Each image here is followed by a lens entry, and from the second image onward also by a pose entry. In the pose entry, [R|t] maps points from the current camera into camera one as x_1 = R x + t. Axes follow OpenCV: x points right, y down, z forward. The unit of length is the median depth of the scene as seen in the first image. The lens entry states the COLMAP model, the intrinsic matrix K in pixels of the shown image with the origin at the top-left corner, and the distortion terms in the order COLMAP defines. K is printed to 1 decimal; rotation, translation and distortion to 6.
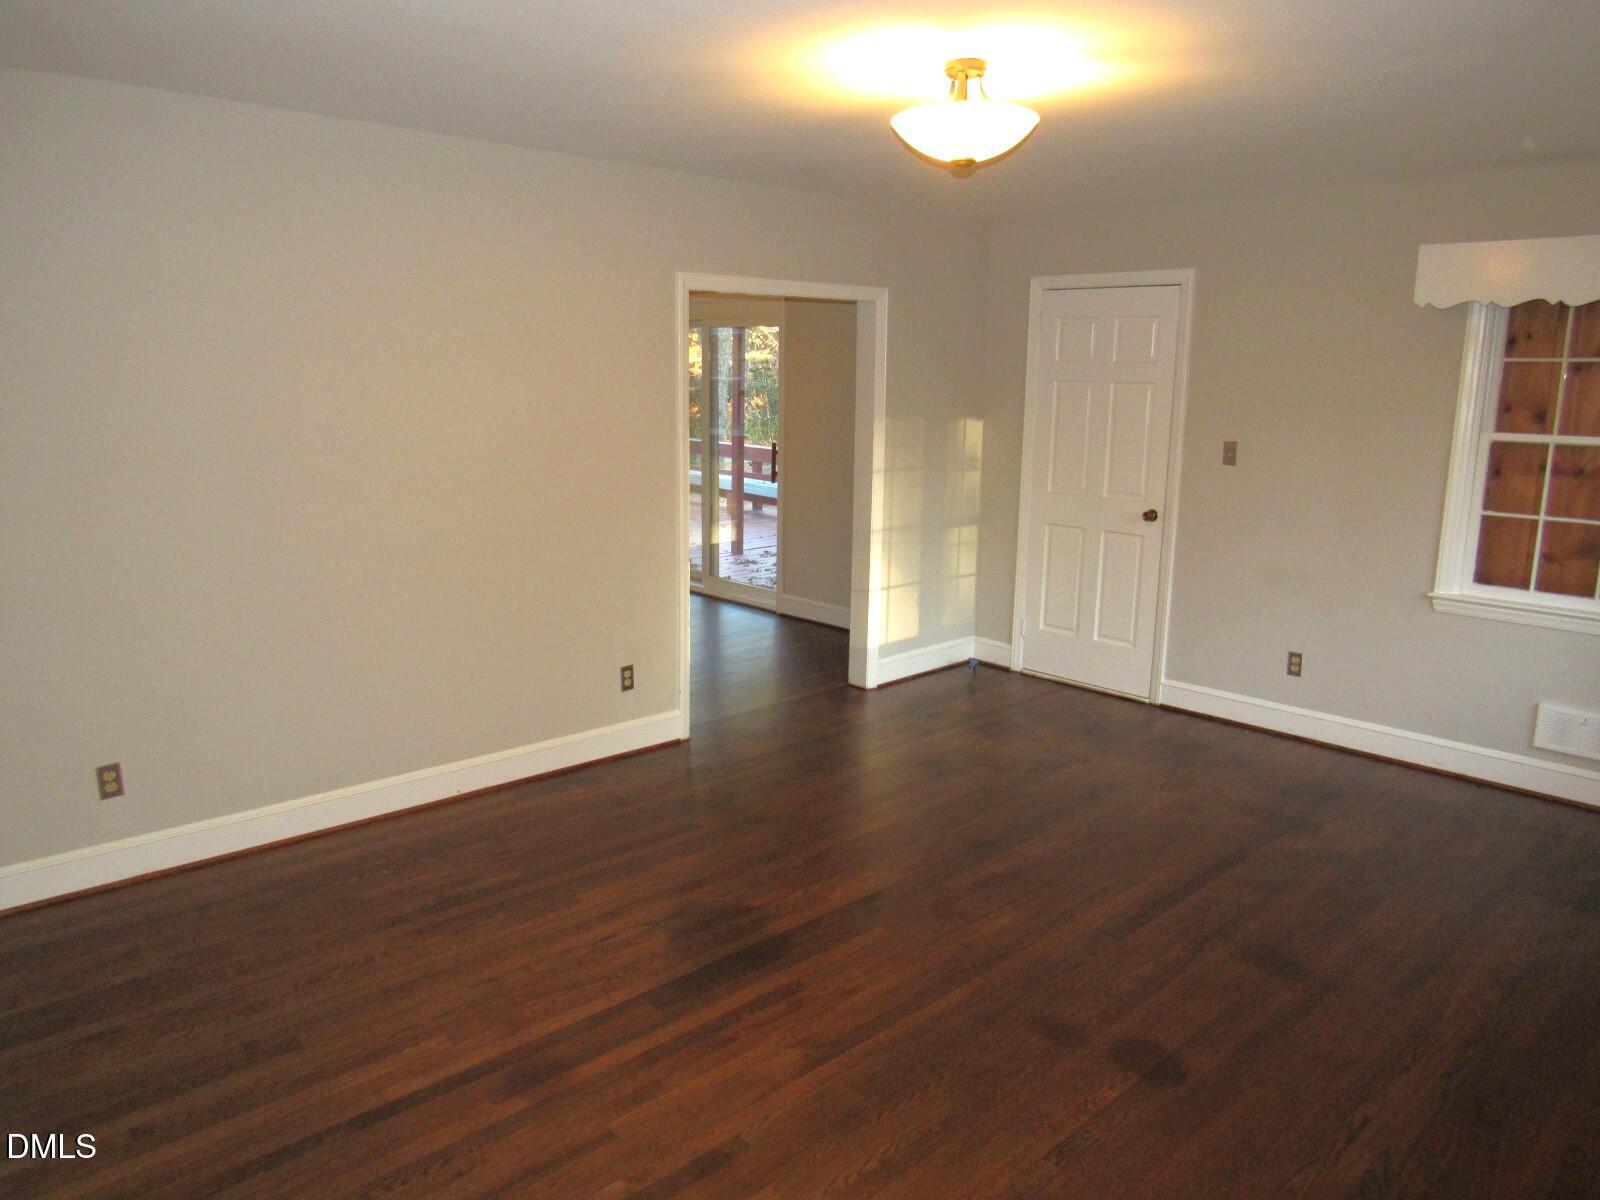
lens RADIAL K [[1166.4, 0, 789.2], [0, 1166.4, 594.0], [0, 0, 1]] dist [-0.001711, -0.001452]
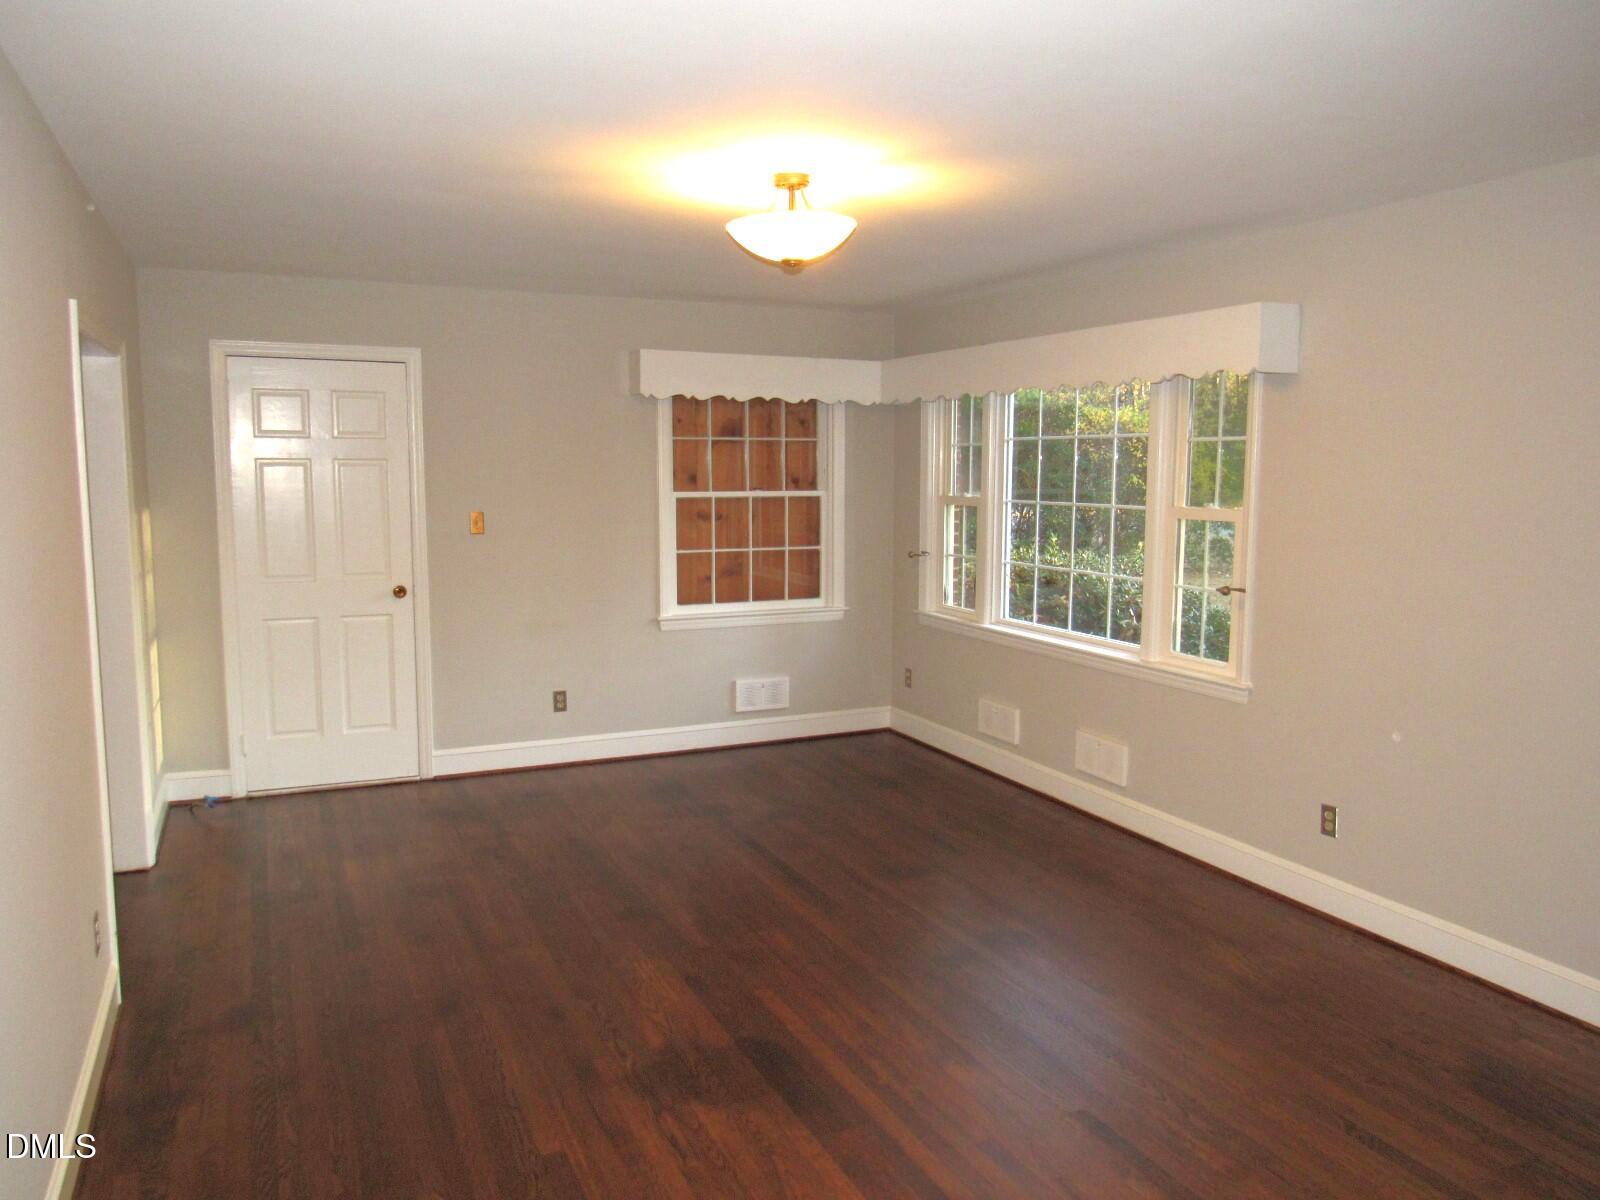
lens RADIAL K [[1166.4, 0, 789.2], [0, 1166.4, 594.0], [0, 0, 1]] dist [-0.001711, -0.001452]
pose [[0.323994, -0.119505, 0.938481, -0.618491], [0.179435, 0.981746, 0.063068, -0.083469], [-0.928887, 0.147963, 0.339524, 0.437355]]
